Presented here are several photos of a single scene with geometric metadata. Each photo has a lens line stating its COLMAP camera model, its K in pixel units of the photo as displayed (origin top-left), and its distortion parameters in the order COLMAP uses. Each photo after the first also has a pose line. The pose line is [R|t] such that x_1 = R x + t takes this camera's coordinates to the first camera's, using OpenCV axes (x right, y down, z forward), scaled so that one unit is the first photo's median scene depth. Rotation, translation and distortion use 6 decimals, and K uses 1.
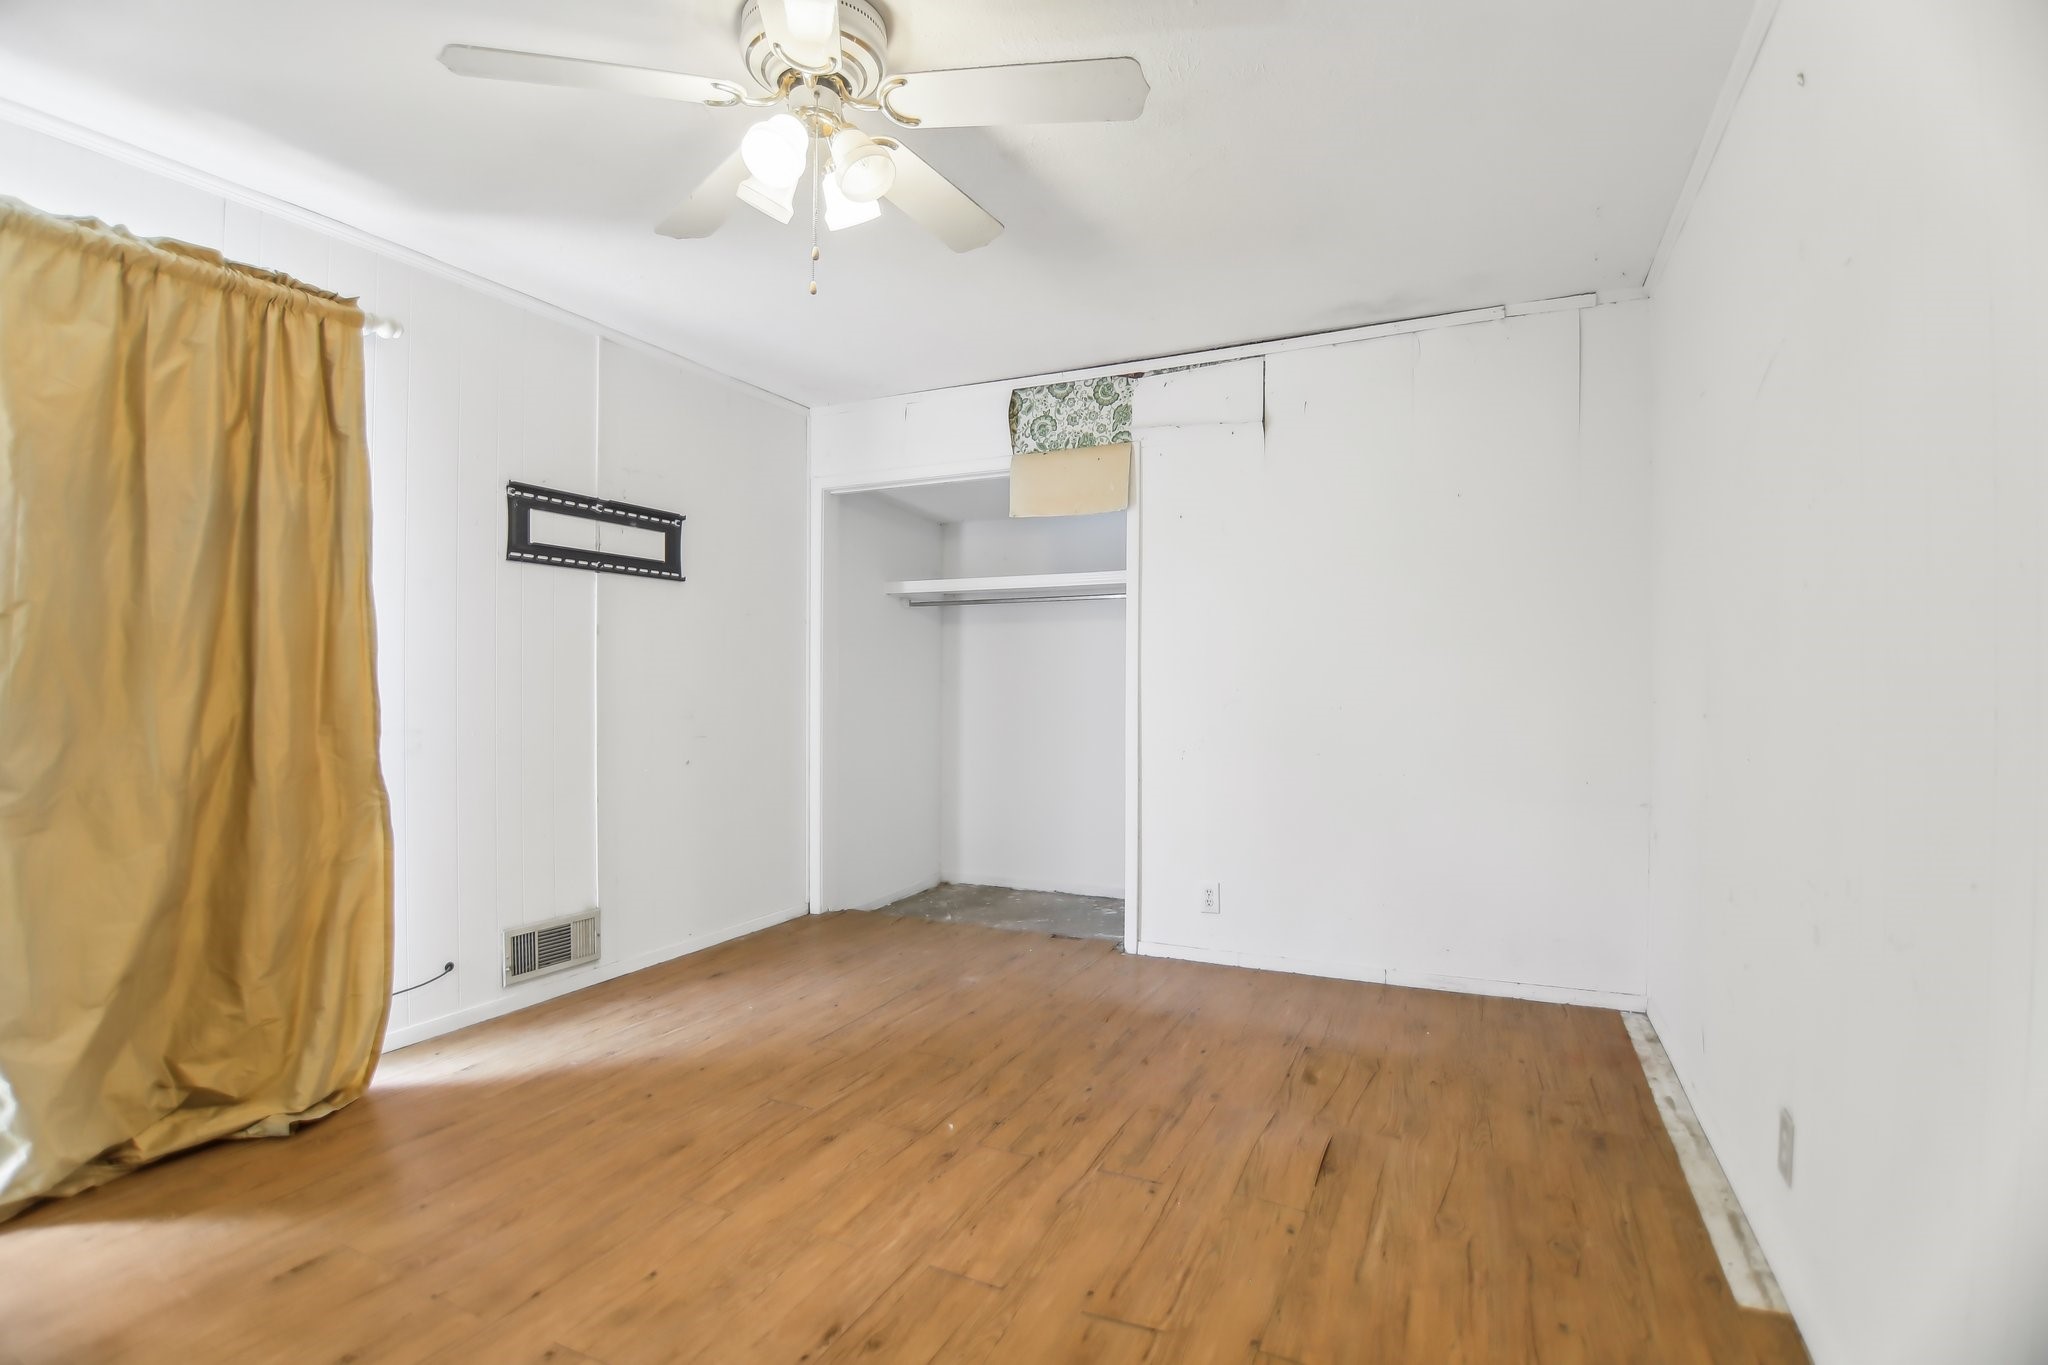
lens RADIAL K [[922.6, 0, 1024.0], [0, 922.6, 682.5], [0, 0, 1]] dist [-0.043217, -0.000761]
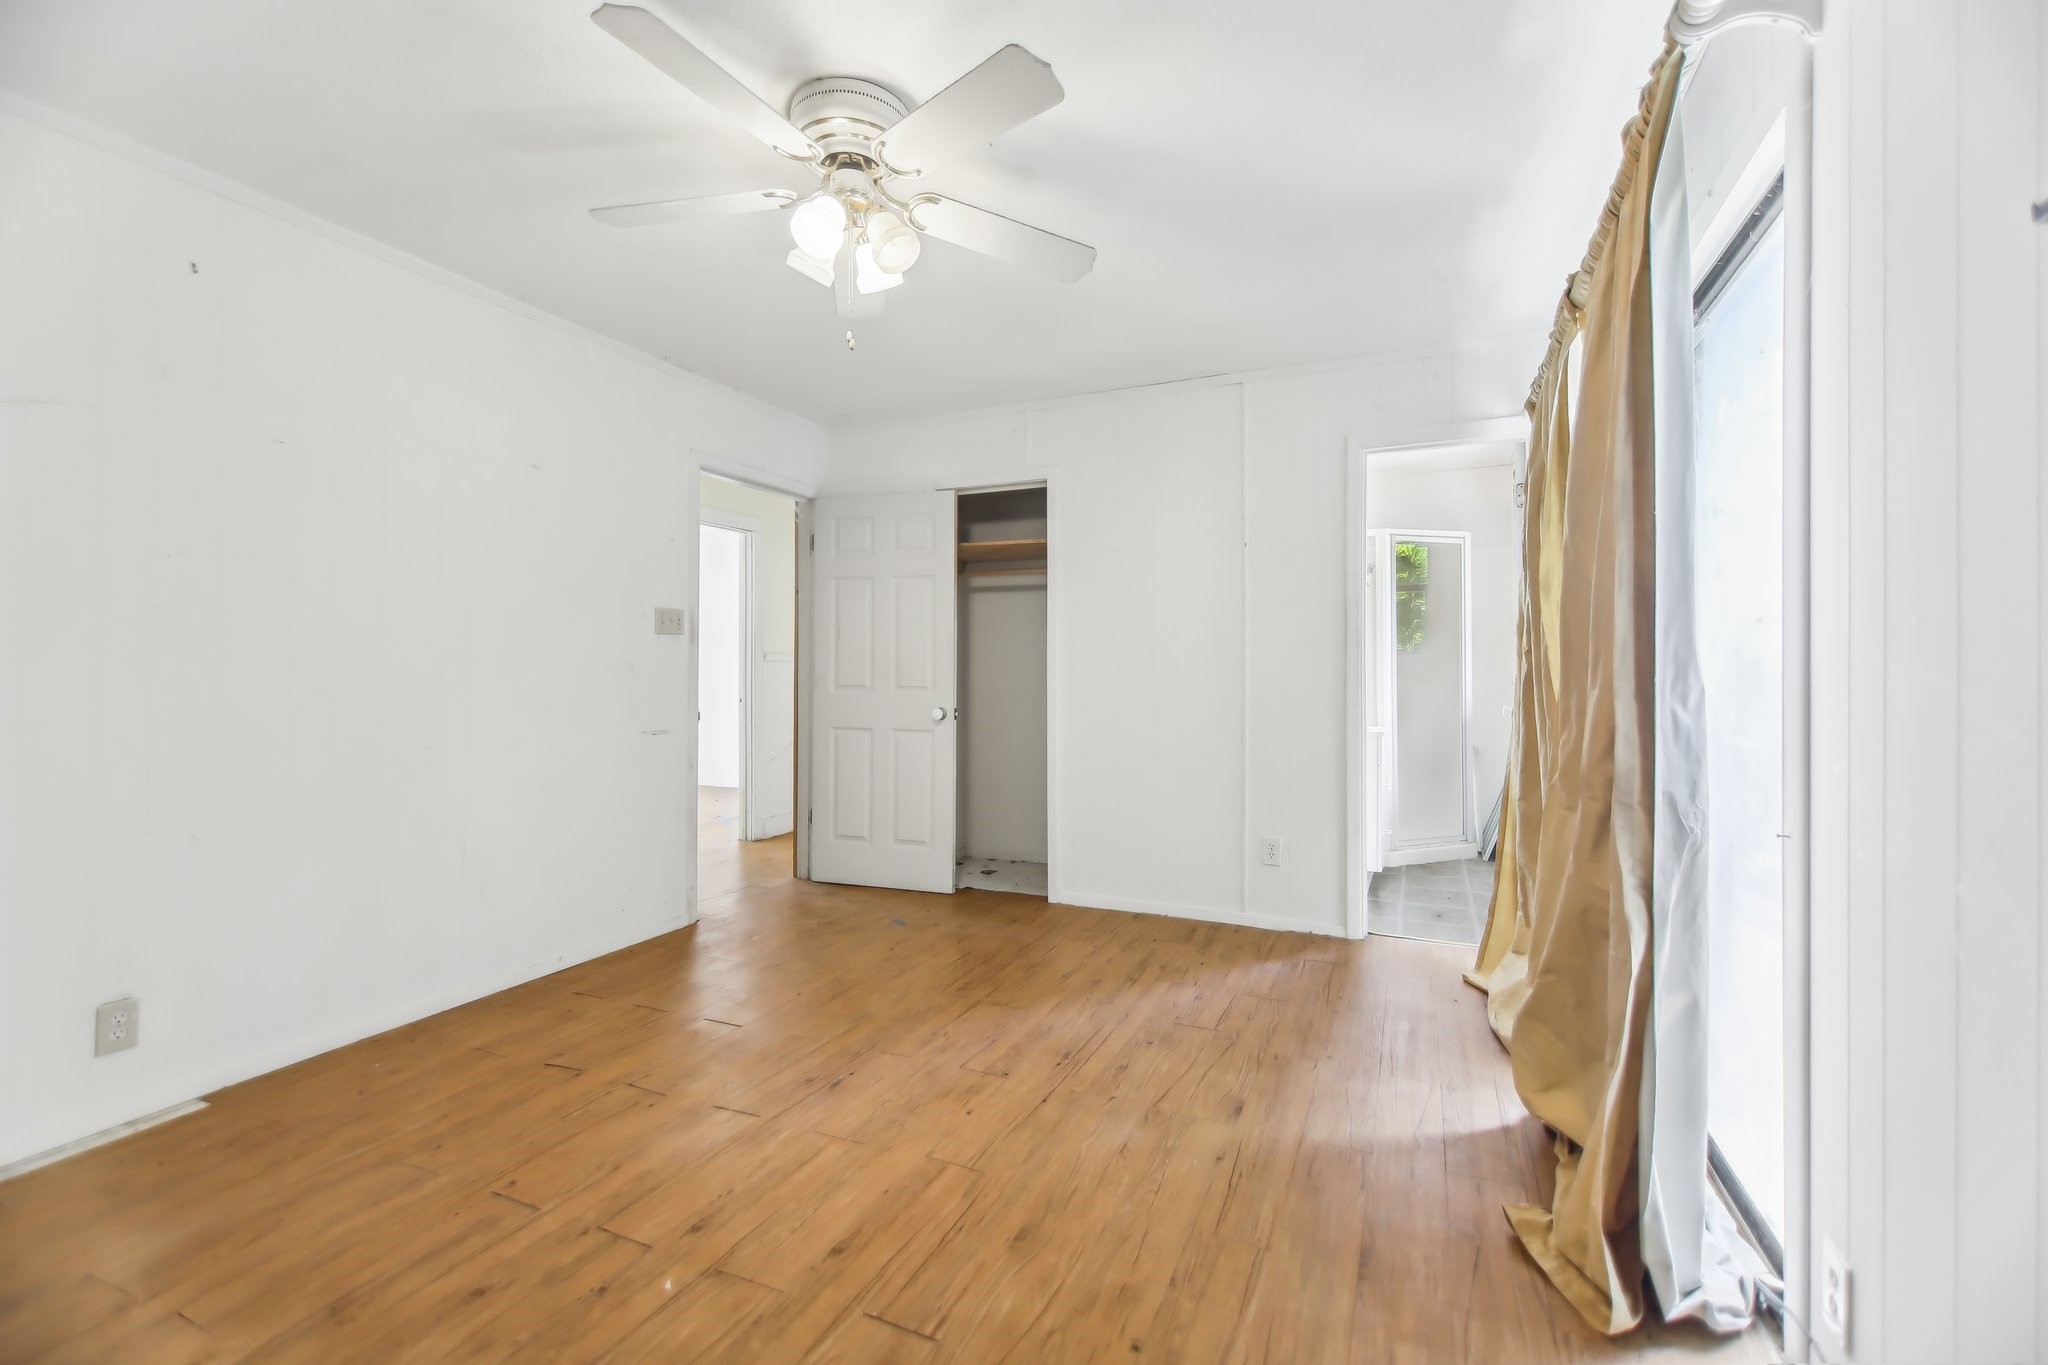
lens RADIAL K [[884.1, 0, 1059.1], [0, 884.1, 670.5], [0, 0, 1]] dist [0.027092, -0.010384]
pose [[-0.998915, 0.007420, -0.045978, -0.334233], [0.007459, 0.999972, -0.000690, -0.003405], [0.045972, -0.001032, -0.998942, 1.593066]]
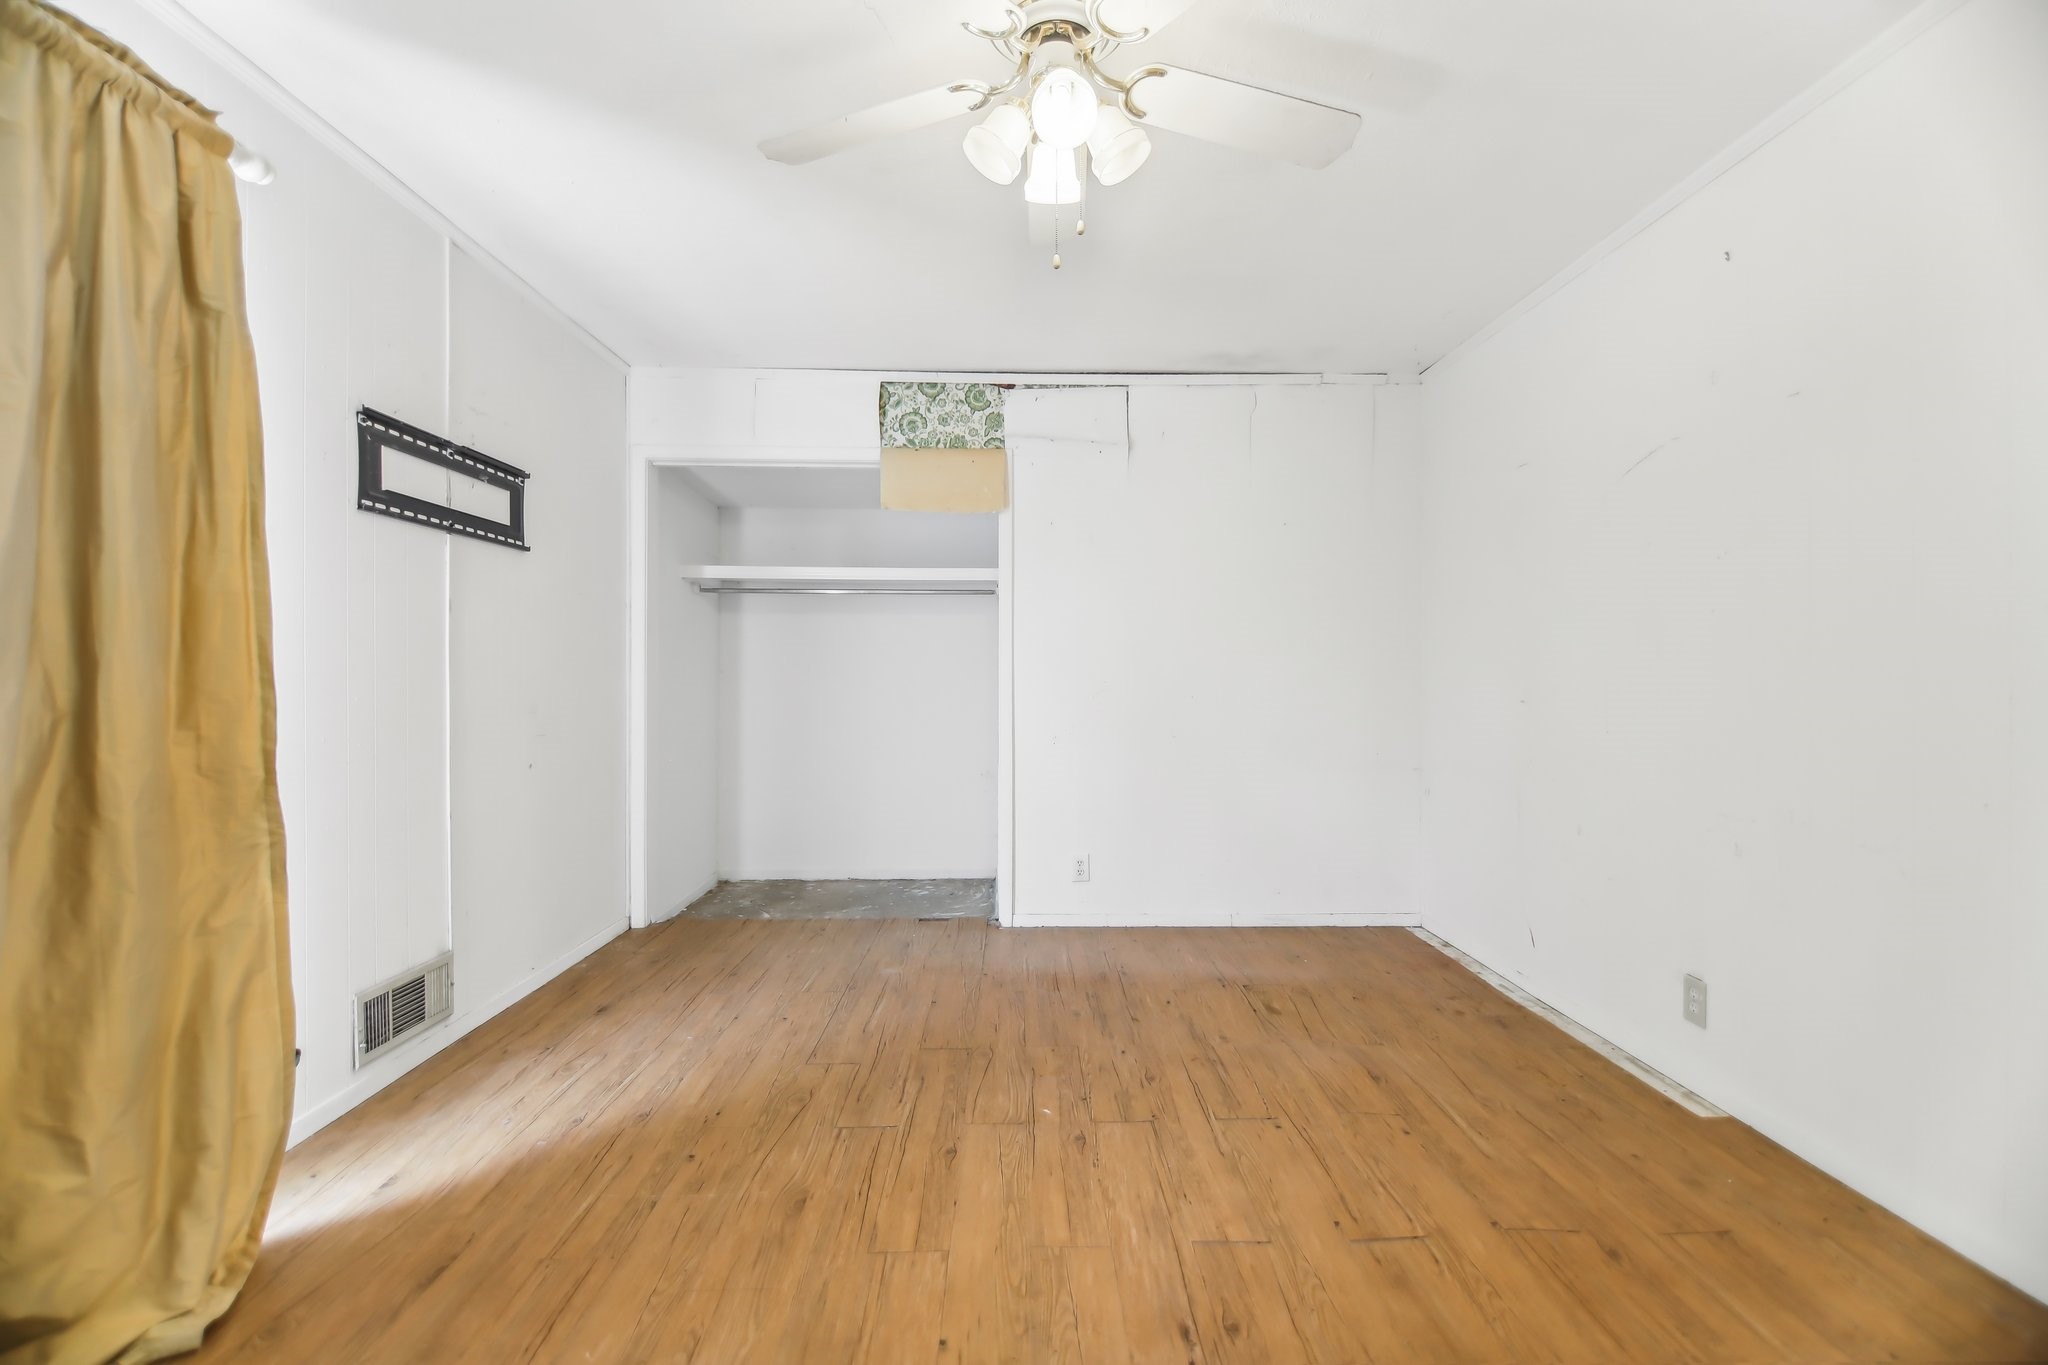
lens RADIAL K [[862.4, 0, 1008.0], [0, 862.4, 677.0], [0, 0, 1]] dist [-0.002895, -0.006790]
pose [[0.903339, 0.003562, 0.428912, -0.488256], [-0.005049, 0.999985, 0.002330, 0.002259], [-0.428897, -0.004271, 0.903343, 0.145355]]
